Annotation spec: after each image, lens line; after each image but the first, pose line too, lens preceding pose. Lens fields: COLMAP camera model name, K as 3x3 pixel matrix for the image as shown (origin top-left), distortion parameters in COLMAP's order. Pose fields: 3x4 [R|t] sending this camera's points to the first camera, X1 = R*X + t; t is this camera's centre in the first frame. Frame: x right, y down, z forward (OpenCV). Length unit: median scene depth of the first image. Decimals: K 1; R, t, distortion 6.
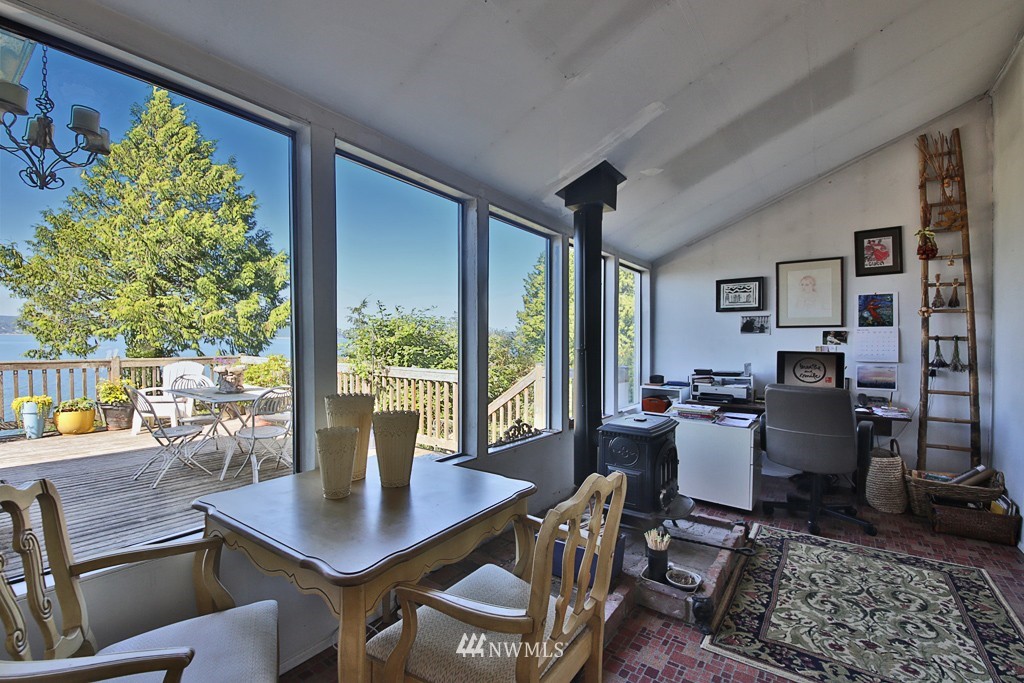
lens RADIAL K [[443.2, 0, 505.3], [0, 443.2, 343.9], [0, 0, 1]] dist [-0.021679, -0.001066]
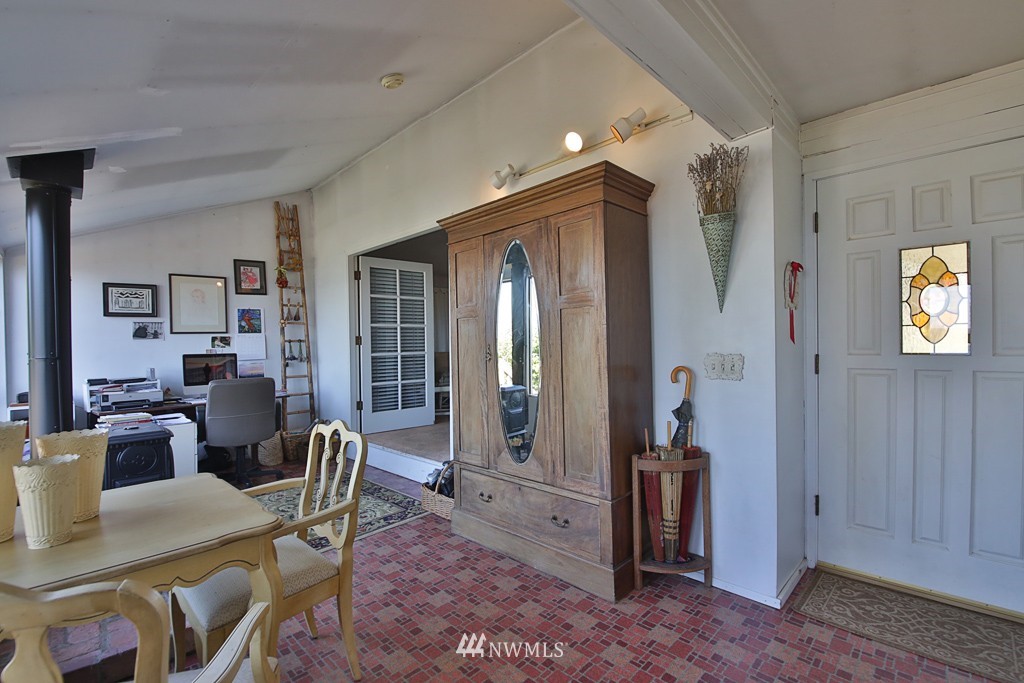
lens RADIAL K [[443.2, 0, 505.3], [0, 443.2, 343.9], [0, 0, 1]] dist [-0.021679, -0.001066]
pose [[0.152376, -0.017140, 0.988174, -0.366070], [0.031254, 0.999433, 0.012516, 0.000760], [-0.987828, 0.028977, 0.152825, 0.026711]]
